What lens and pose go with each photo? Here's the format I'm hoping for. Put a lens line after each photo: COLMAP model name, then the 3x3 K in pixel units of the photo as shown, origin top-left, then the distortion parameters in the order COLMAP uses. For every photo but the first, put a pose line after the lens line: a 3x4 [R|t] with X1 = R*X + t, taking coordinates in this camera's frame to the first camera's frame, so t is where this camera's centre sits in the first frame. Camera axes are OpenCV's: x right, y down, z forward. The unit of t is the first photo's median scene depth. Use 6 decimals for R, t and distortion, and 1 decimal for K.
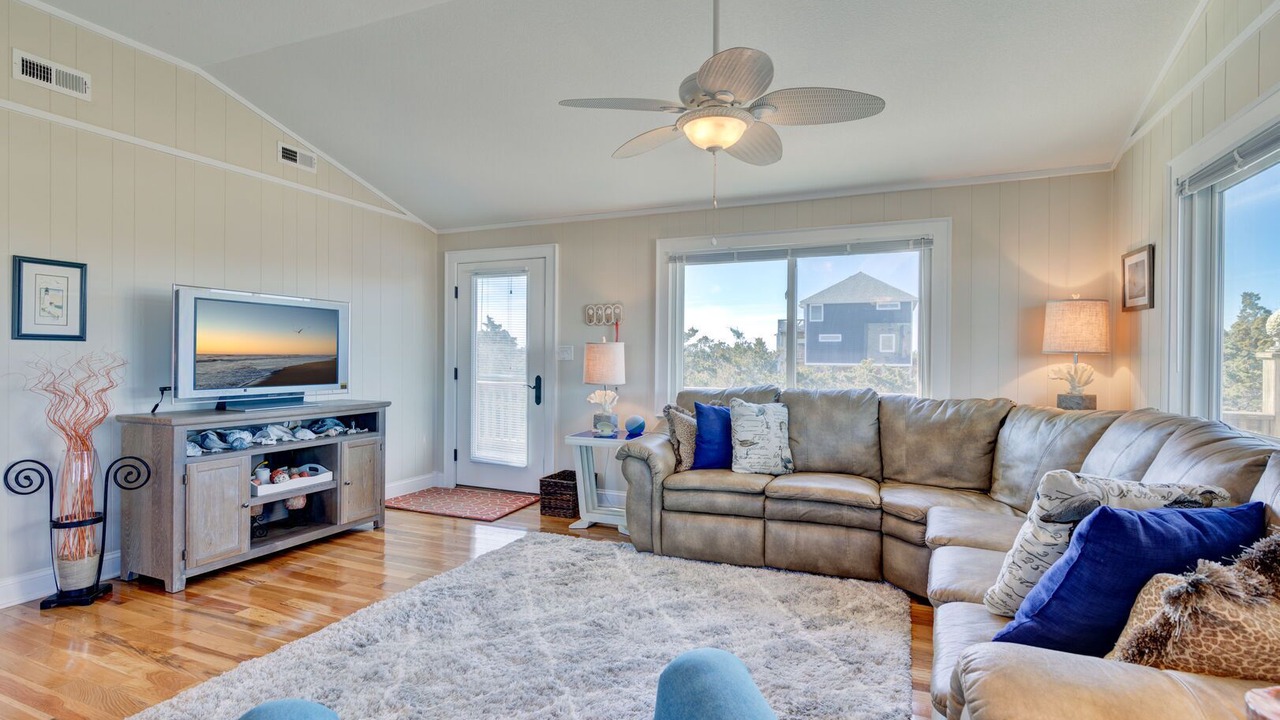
lens RADIAL K [[603.0, 0, 640.0], [0, 603.0, 360.0], [0, 0, 1]] dist [-0.001712, -0.000257]
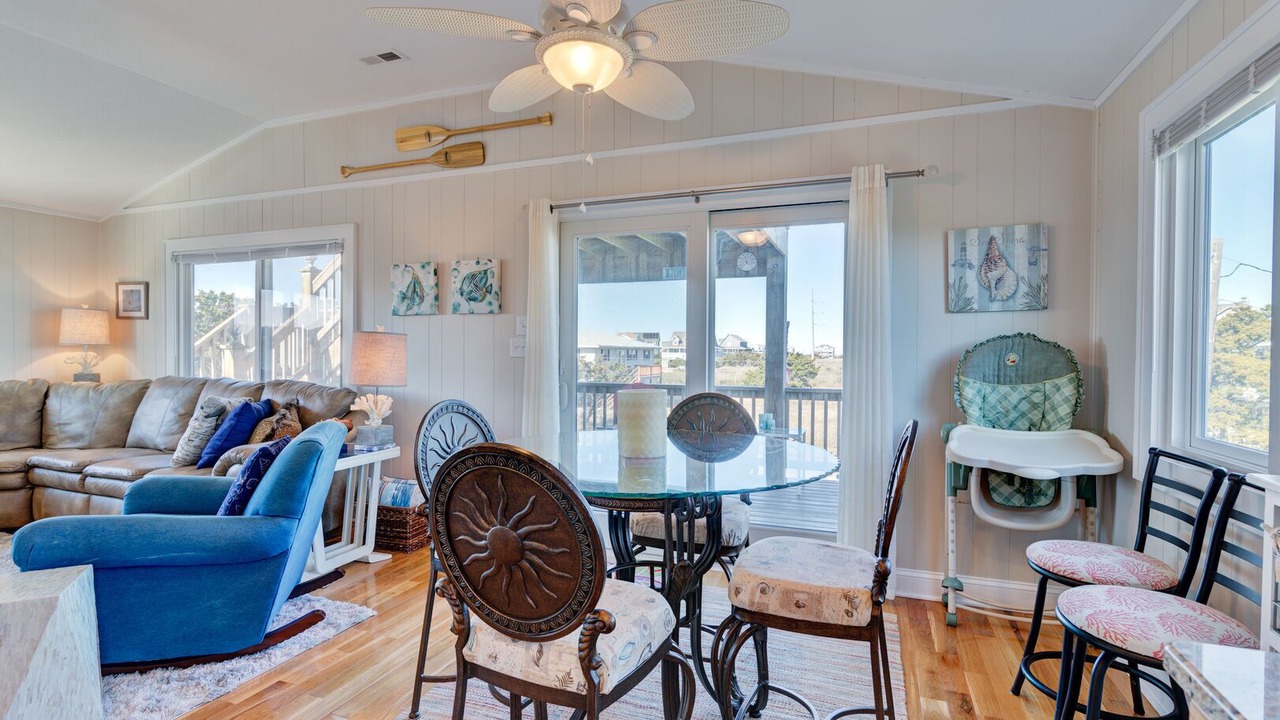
lens RADIAL K [[603.0, 0, 640.0], [0, 603.0, 360.0], [0, 0, 1]] dist [-0.001712, -0.000257]
pose [[-0.047669, -0.018276, 0.998696, -0.783760], [-0.001555, 0.999833, 0.018223, -0.003790], [-0.998862, -0.000684, -0.047690, -0.267118]]
